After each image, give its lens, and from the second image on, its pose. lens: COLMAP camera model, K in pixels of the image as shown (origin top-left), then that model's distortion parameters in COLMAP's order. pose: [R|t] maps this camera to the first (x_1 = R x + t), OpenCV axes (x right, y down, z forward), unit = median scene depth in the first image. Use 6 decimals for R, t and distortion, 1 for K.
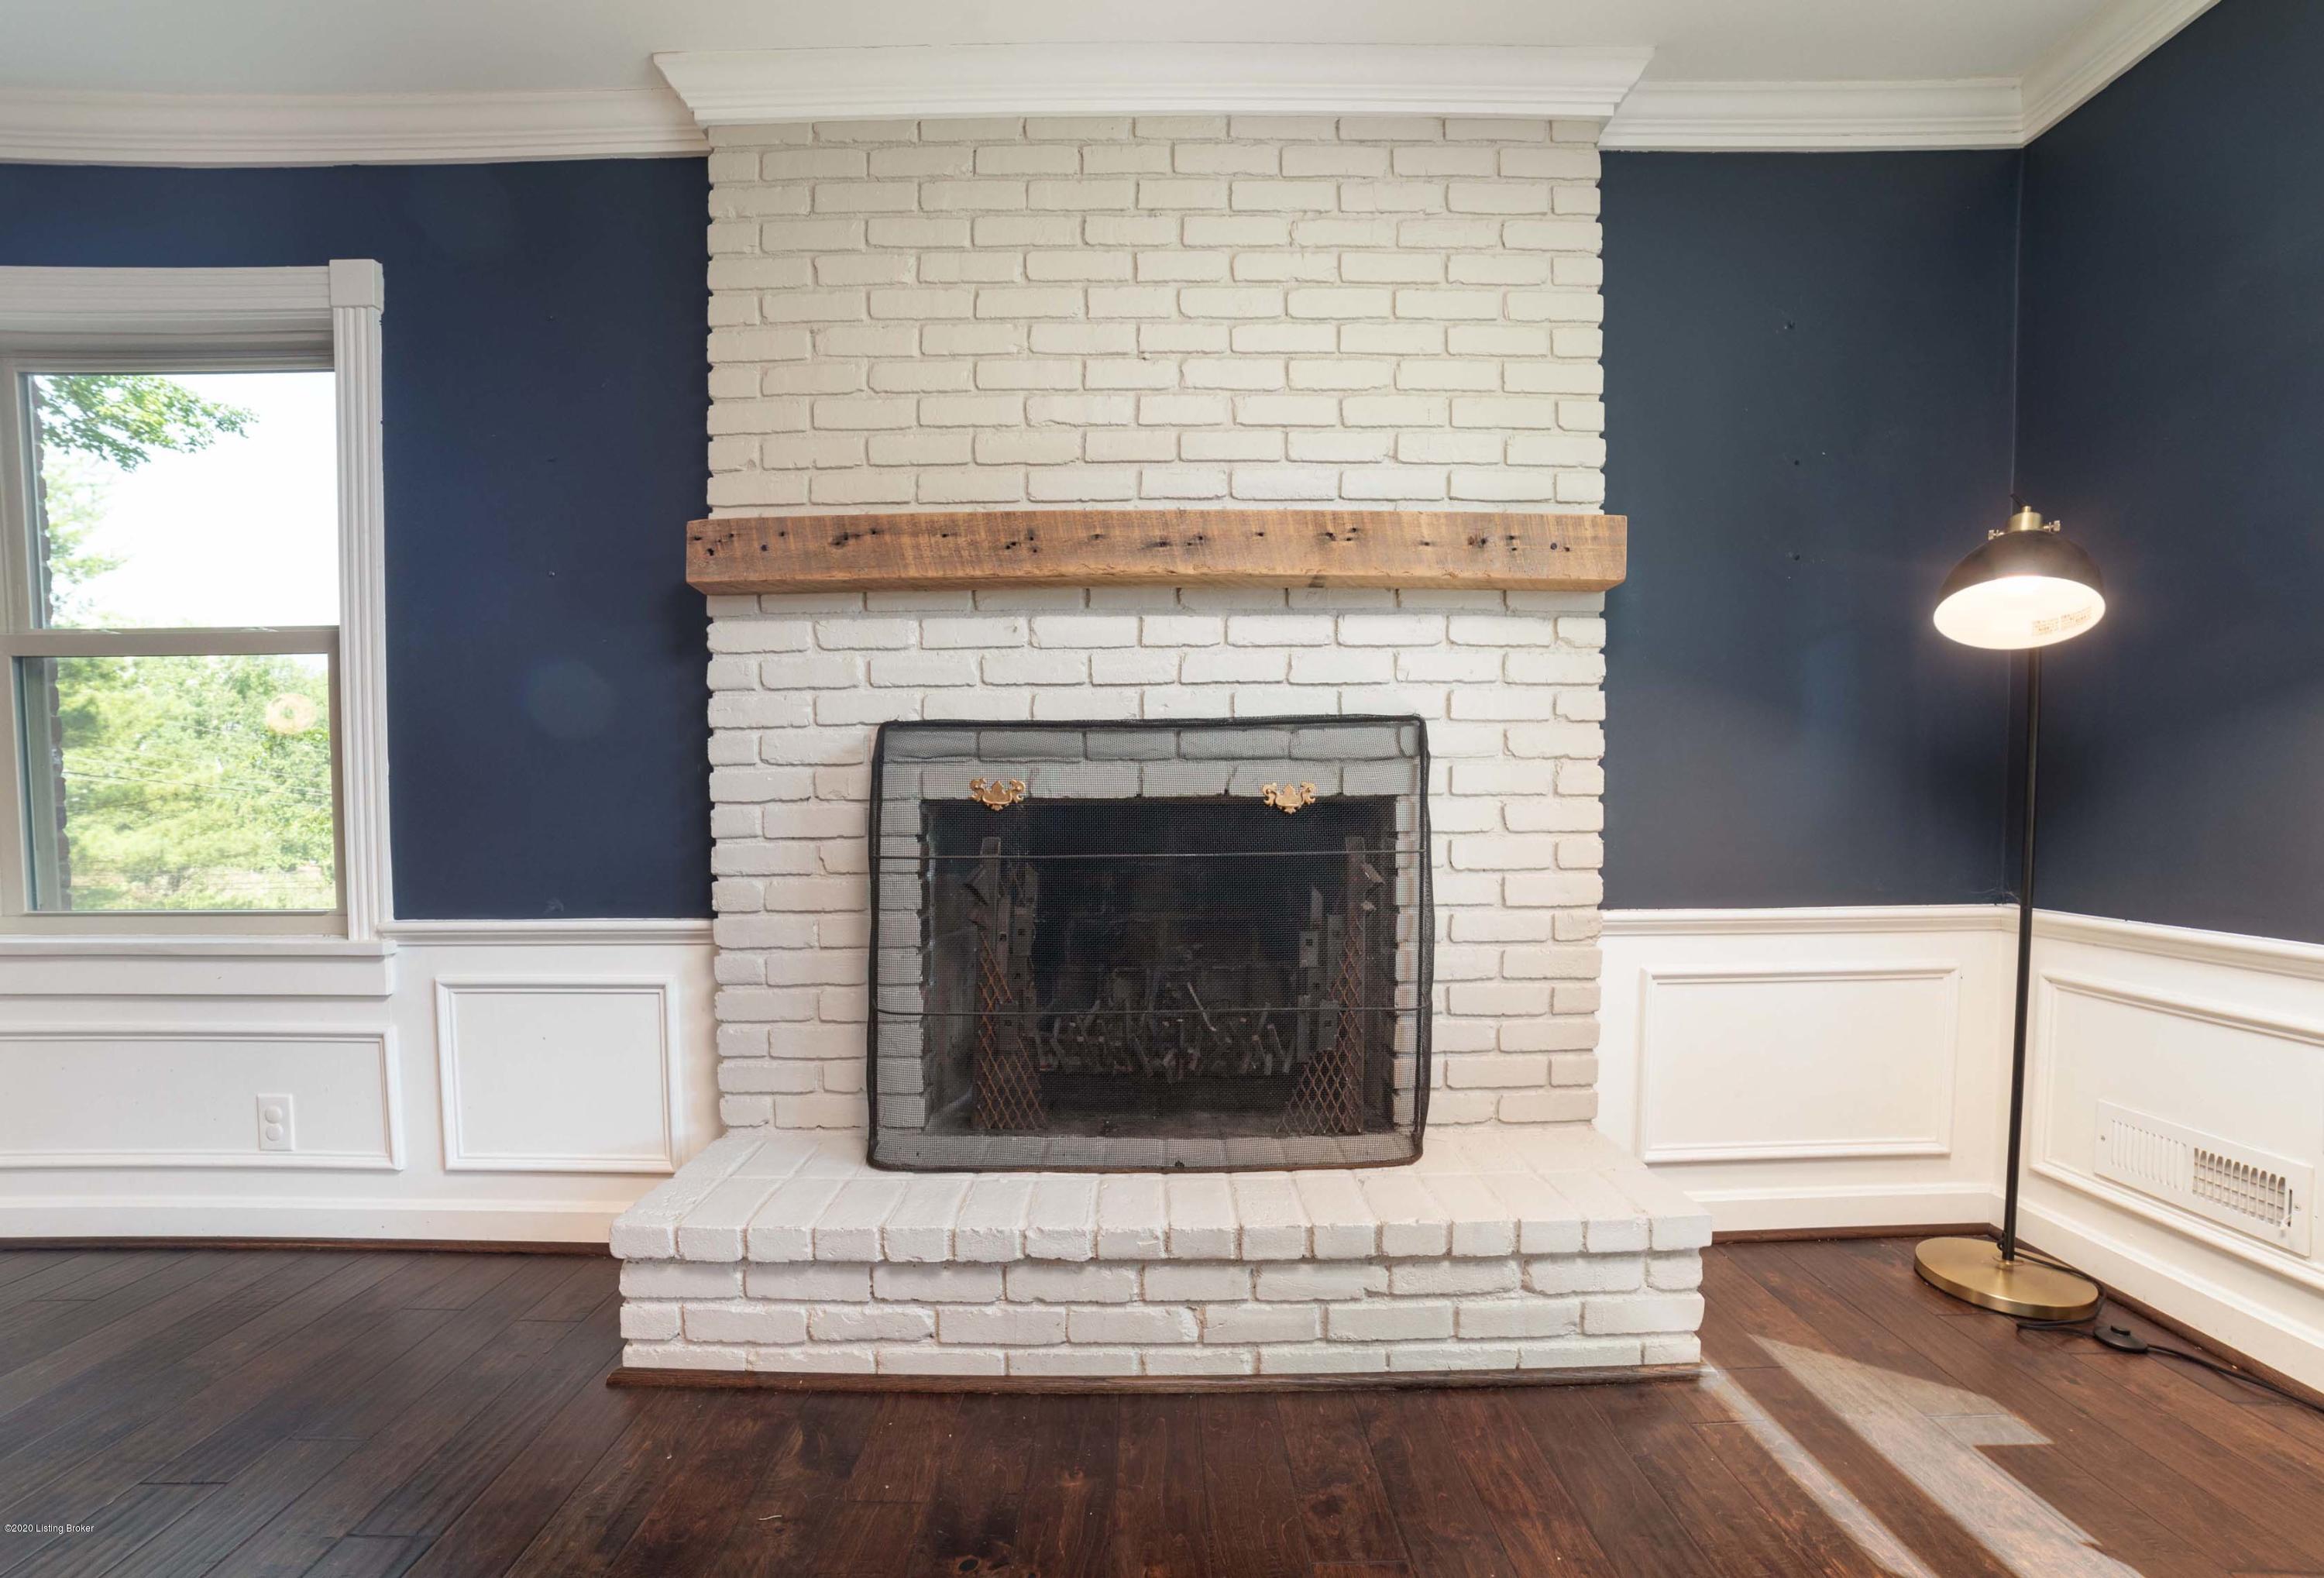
lens RADIAL K [[1049.8, 0, 1164.6], [0, 1049.8, 829.4], [0, 0, 1]] dist [-0.103145, 0.045949]
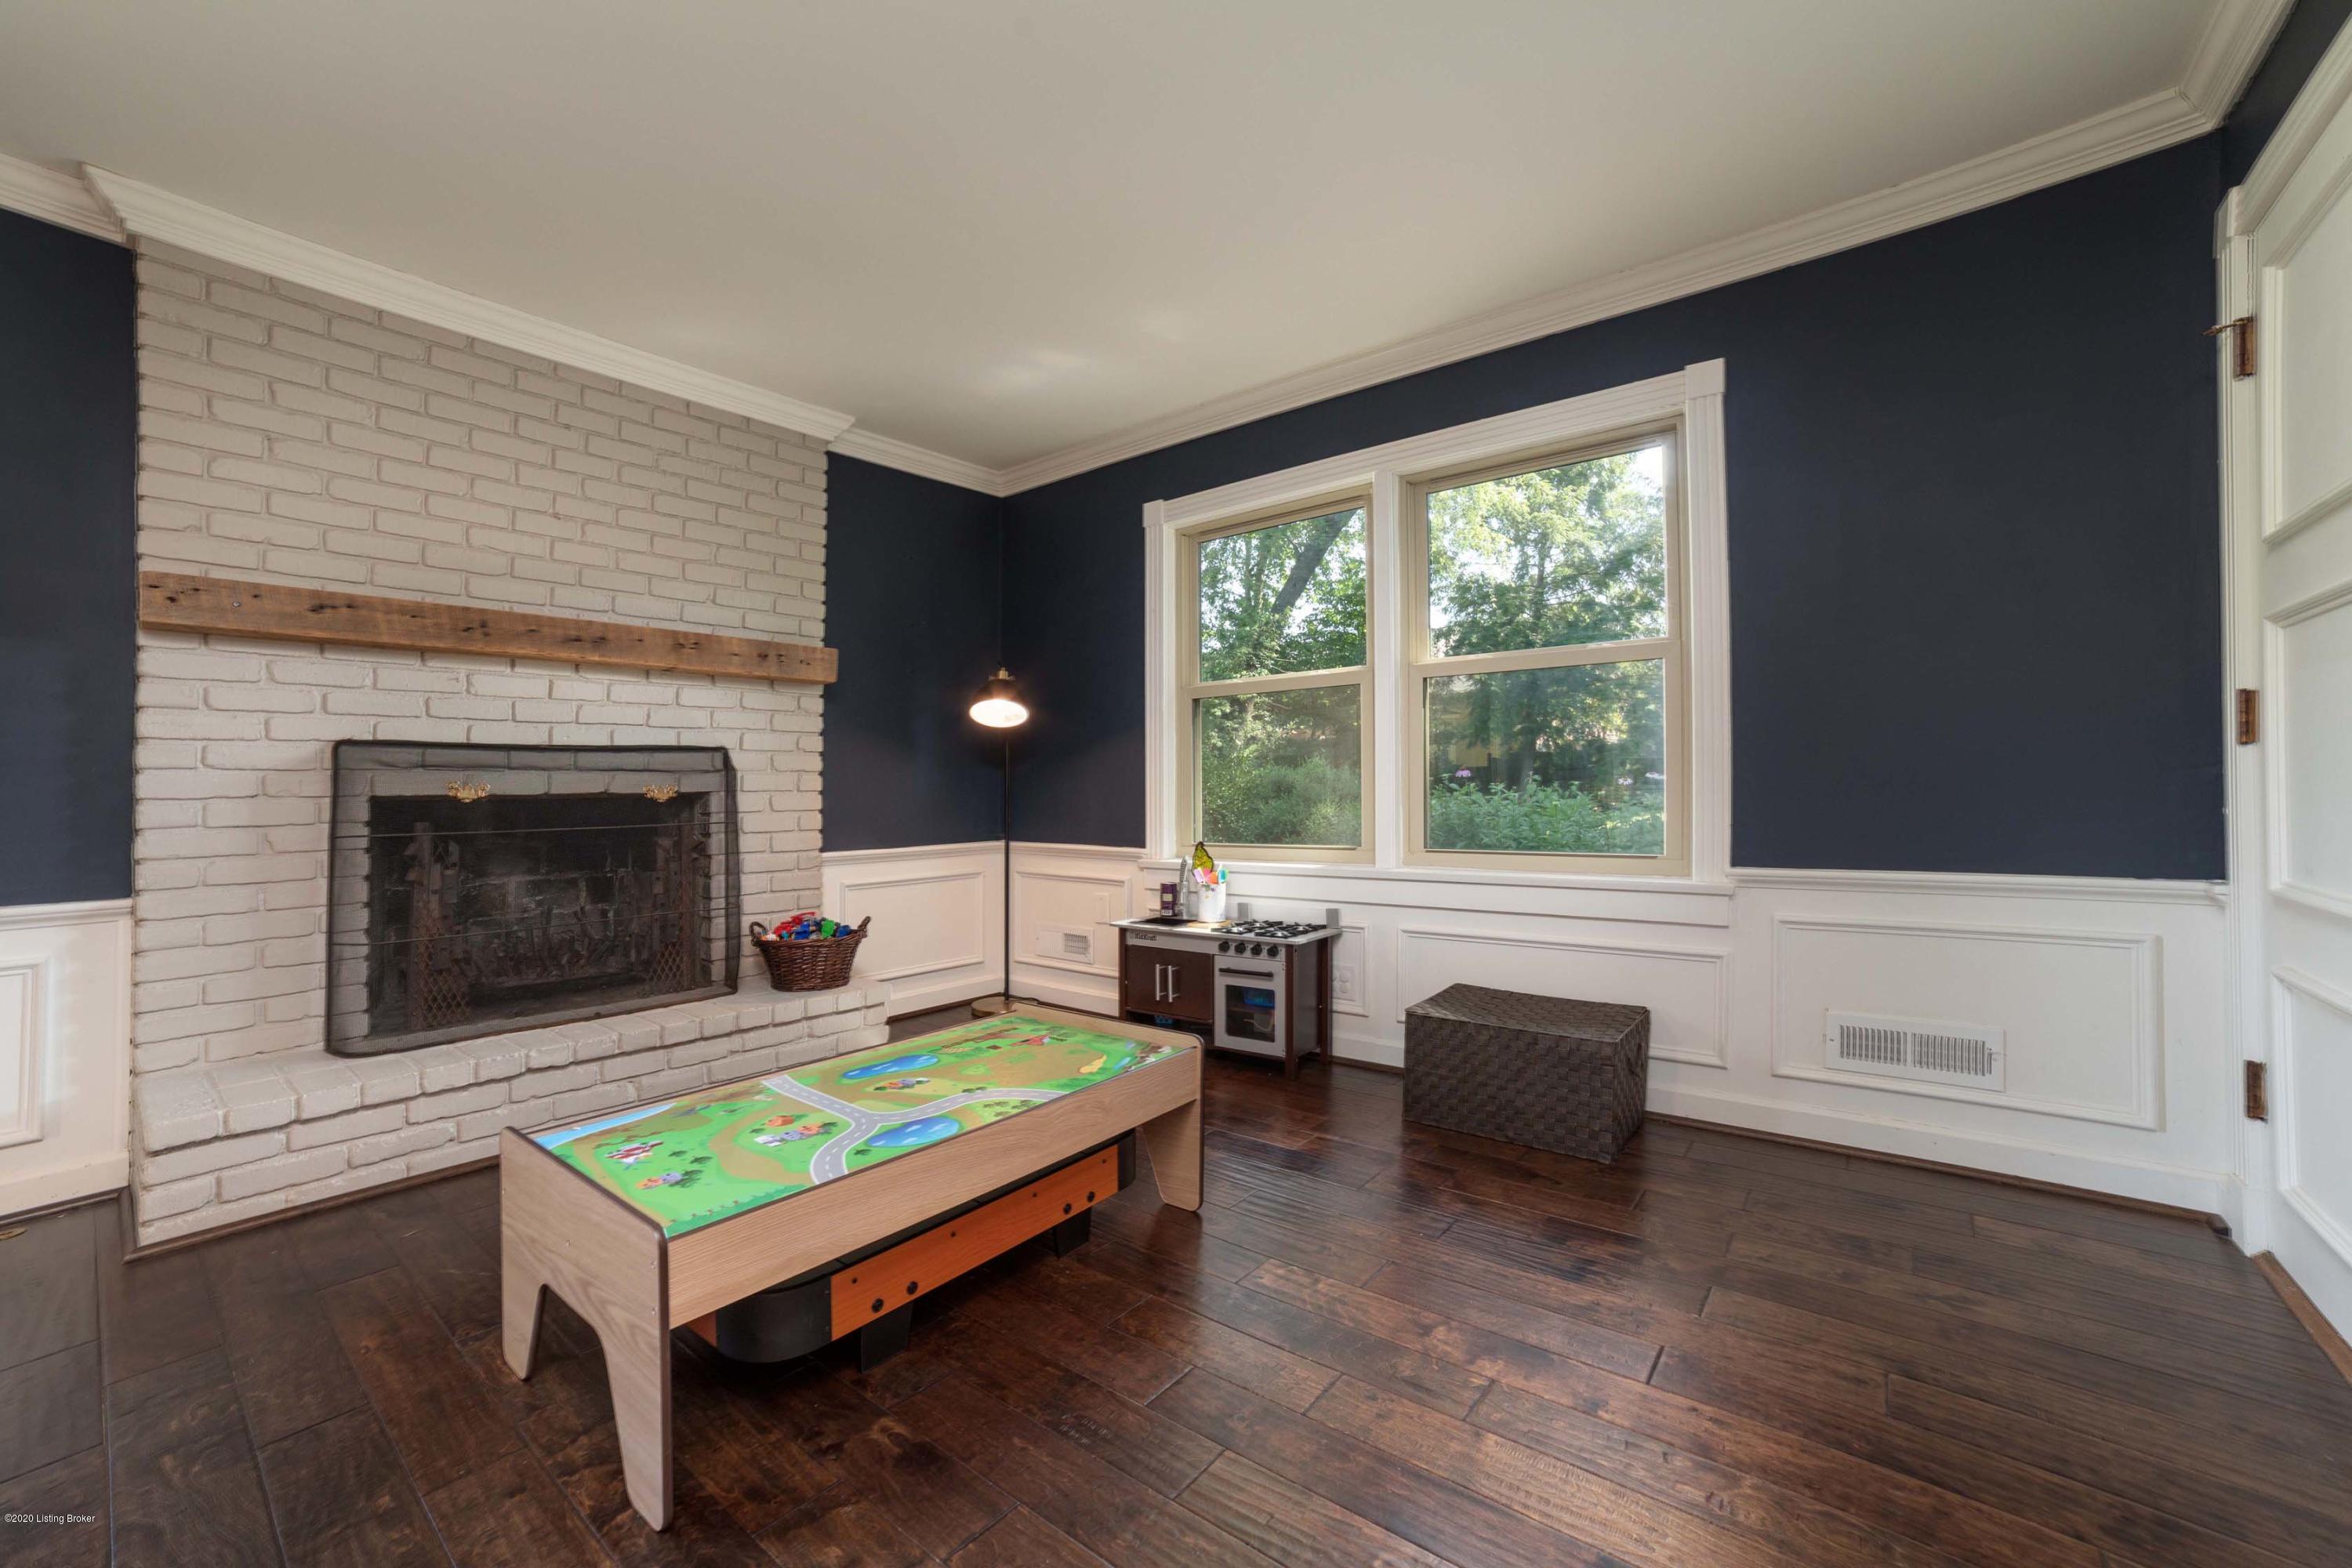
lens RADIAL K [[915.6, 0, 1184.7], [0, 915.6, 775.0], [0, 0, 1]] dist [-0.061972, 0.024048]
pose [[0.633626, 0.009901, 0.773576, -0.461439], [0.027944, 0.998973, -0.035674, 0.016320], [-0.773135, 0.044221, 0.632698, -0.598960]]
